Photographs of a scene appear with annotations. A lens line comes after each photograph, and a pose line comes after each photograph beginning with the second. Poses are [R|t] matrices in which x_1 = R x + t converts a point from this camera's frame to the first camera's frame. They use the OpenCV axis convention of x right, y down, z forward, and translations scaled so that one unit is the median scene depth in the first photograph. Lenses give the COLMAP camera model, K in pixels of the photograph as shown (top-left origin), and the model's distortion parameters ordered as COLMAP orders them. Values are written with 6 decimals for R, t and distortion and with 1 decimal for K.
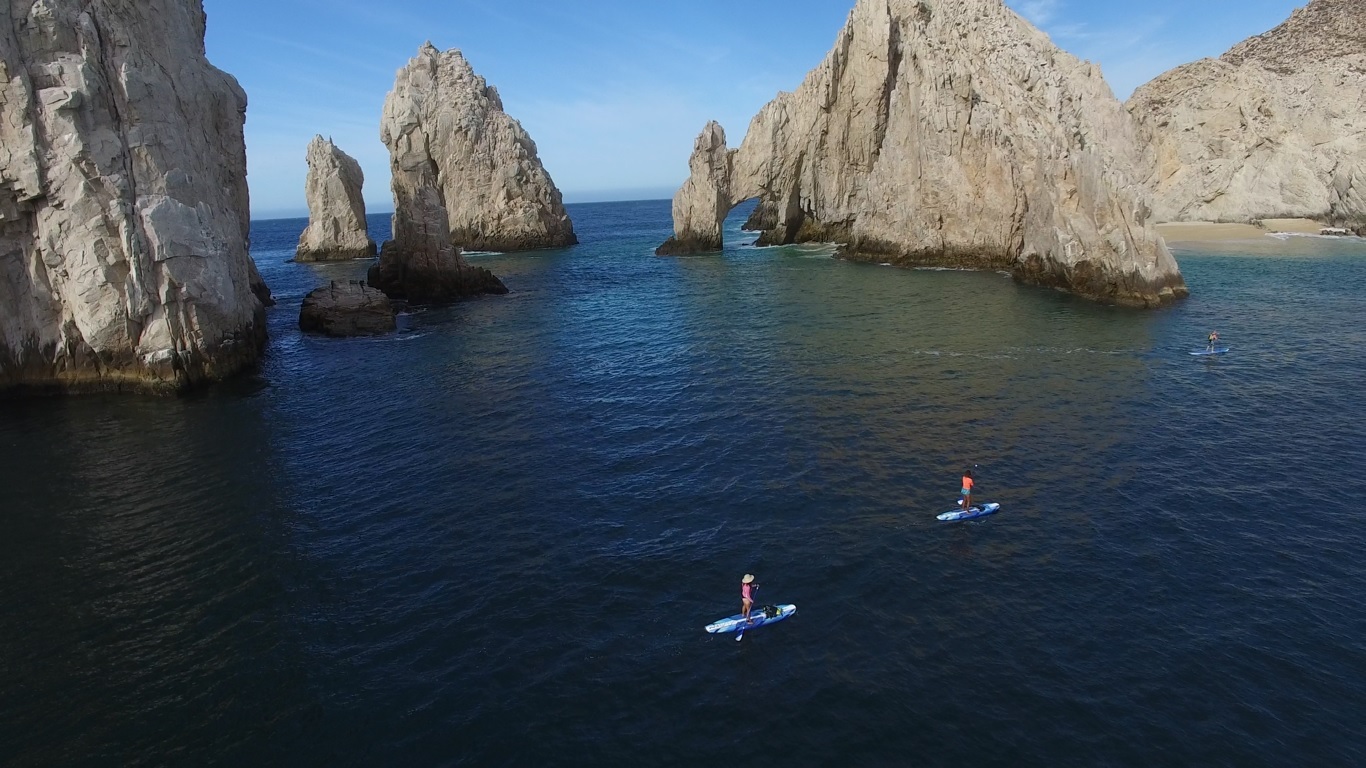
lens RADIAL K [[824.1, 0, 687.2], [0, 824.1, 362.0], [0, 0, 1]] dist [-0.117177, 0.084956]
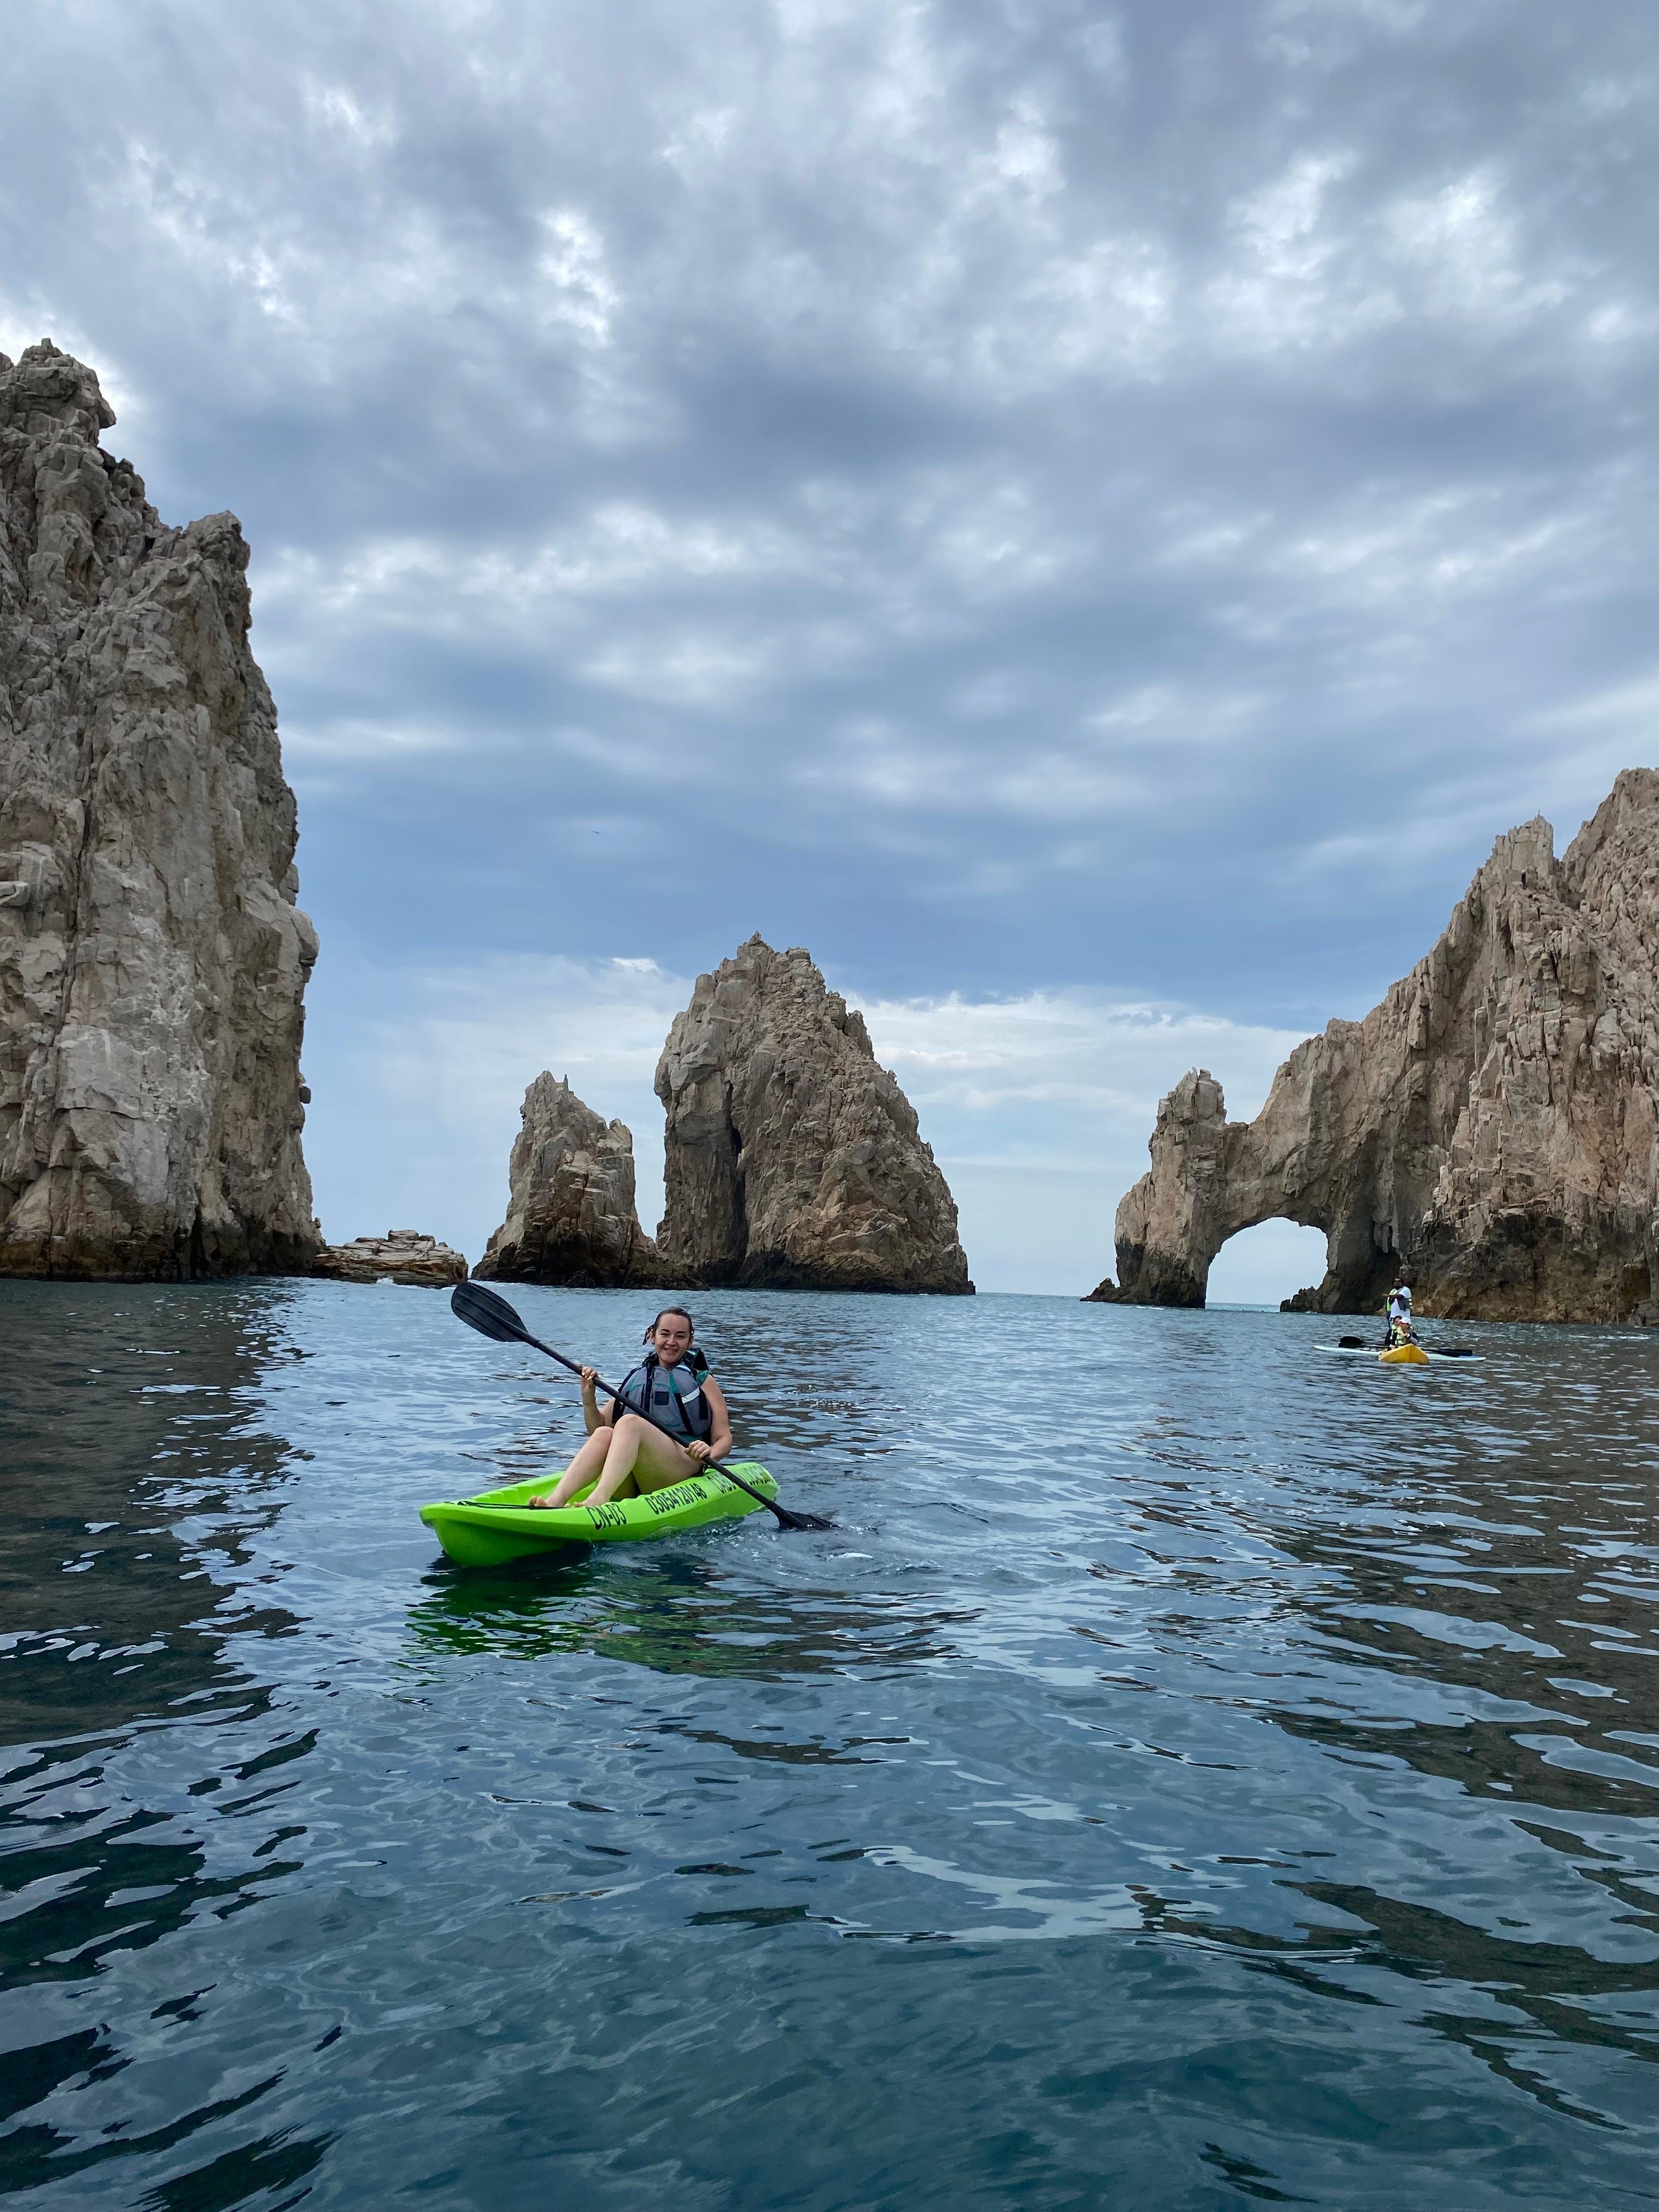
lens RADIAL K [[1666.3, 0, 833.6], [0, 1666.3, 1072.6], [0, 0, 1]] dist [0.138626, -0.290897]
pose [[0.945820, 0.033722, -0.322935, 0.160814], [-0.136041, 0.944240, -0.299840, 0.068442], [0.294817, 0.327527, 0.897669, -0.055999]]
